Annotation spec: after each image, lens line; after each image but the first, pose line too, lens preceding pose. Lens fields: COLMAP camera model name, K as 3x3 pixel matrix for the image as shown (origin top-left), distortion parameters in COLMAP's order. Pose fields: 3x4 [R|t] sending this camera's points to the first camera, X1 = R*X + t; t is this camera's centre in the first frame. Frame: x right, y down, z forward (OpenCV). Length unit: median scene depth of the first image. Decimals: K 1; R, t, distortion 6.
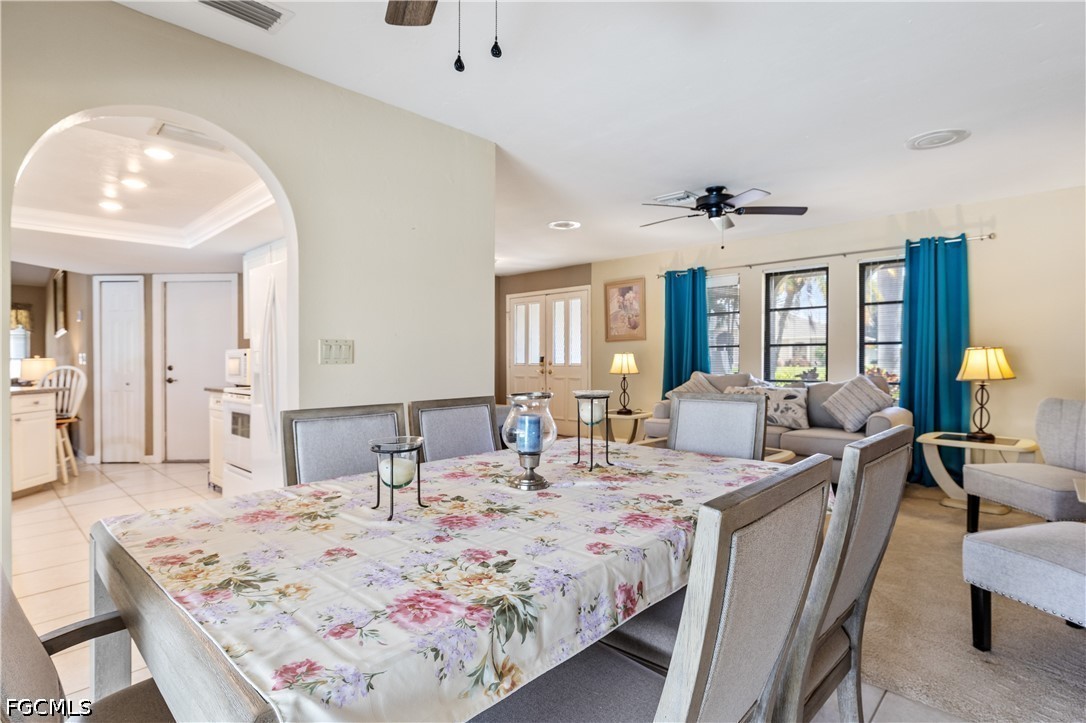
lens RADIAL K [[553.8, 0, 546.3], [0, 553.8, 350.4], [0, 0, 1]] dist [0.003472, 0.001580]
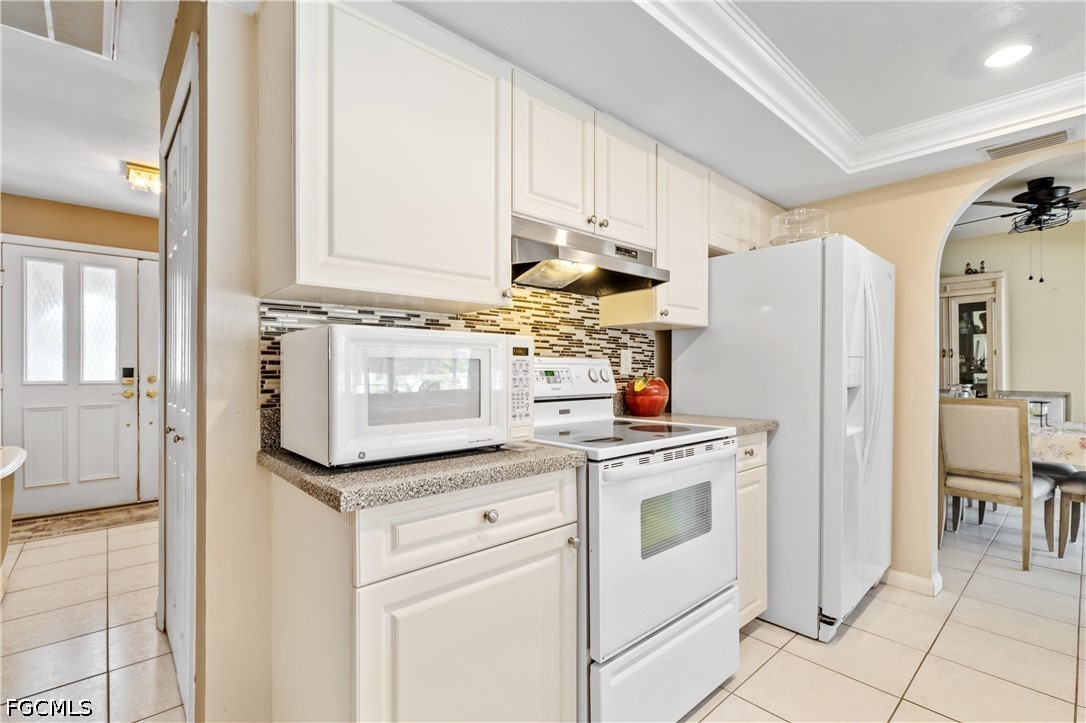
lens RADIAL K [[489.1, 0, 552.2], [0, 489.1, 370.5], [0, 0, 1]] dist [-0.002289, 0.000796]
pose [[0.065494, 0.008502, 0.997817, -0.627320], [-0.014875, 0.999861, -0.007543, 0.015650], [-0.997742, -0.014349, 0.065611, 0.715638]]
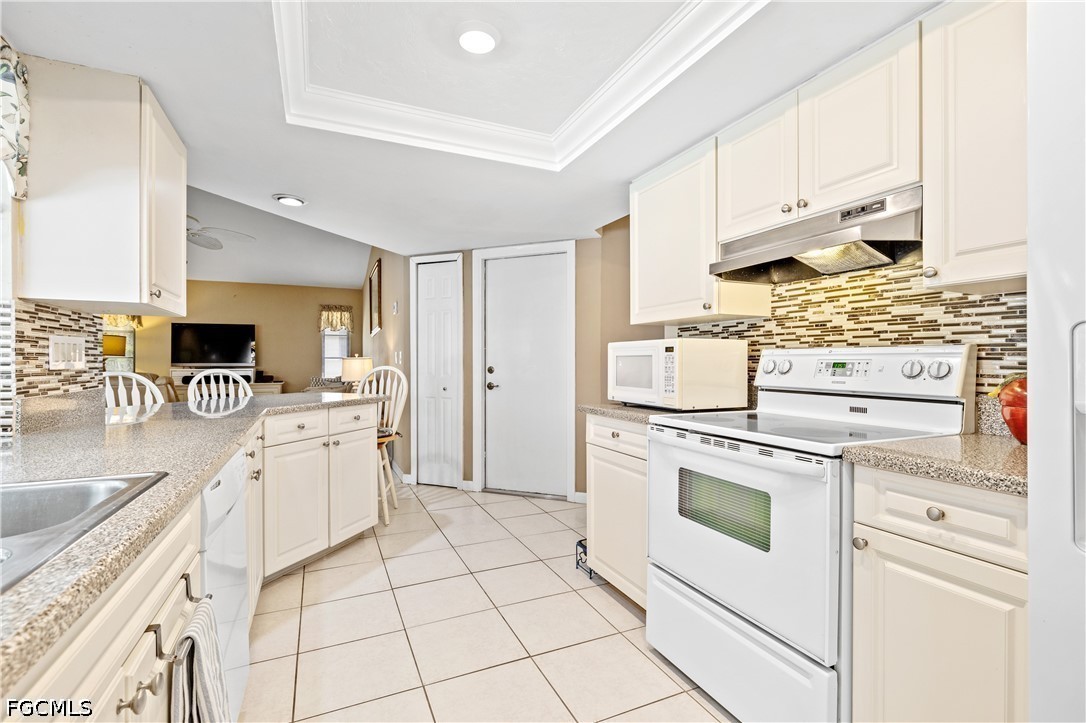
lens RADIAL K [[489.1, 0, 538.8], [0, 489.1, 362.4], [0, 0, 1]] dist [-0.002289, 0.000796]
pose [[0.928142, 0.011967, -0.372034, -0.365277], [-0.007195, 0.999873, 0.014211, 0.010580], [0.372157, -0.010513, 0.928110, 0.394888]]
